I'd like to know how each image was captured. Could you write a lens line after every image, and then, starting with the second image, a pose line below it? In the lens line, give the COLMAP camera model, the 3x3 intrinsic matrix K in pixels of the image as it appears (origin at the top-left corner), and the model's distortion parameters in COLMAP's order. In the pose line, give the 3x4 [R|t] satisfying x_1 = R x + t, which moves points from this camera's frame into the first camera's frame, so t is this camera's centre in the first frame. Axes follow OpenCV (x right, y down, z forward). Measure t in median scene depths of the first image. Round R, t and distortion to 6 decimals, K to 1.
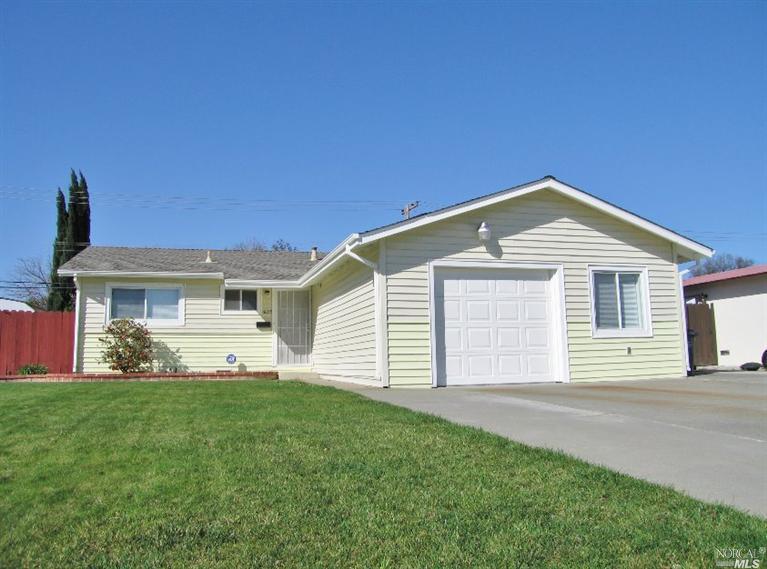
lens RADIAL K [[643.5, 0, 383.5], [0, 643.5, 284.5], [0, 0, 1]] dist [-0.123360, 0.013320]
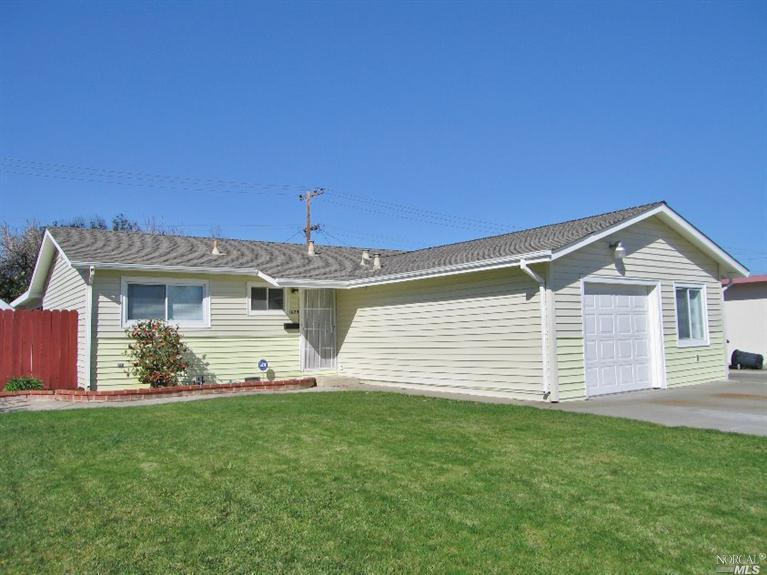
lens RADIAL K [[636.3, 0, 383.5], [0, 636.3, 287.5], [0, 0, 1]] dist [-0.129624, 0.103735]
pose [[0.940992, 0.023535, 0.337611, -0.391334], [-0.036454, 0.998824, 0.031976, -0.028022], [-0.336461, -0.042396, 0.940743, 0.107726]]
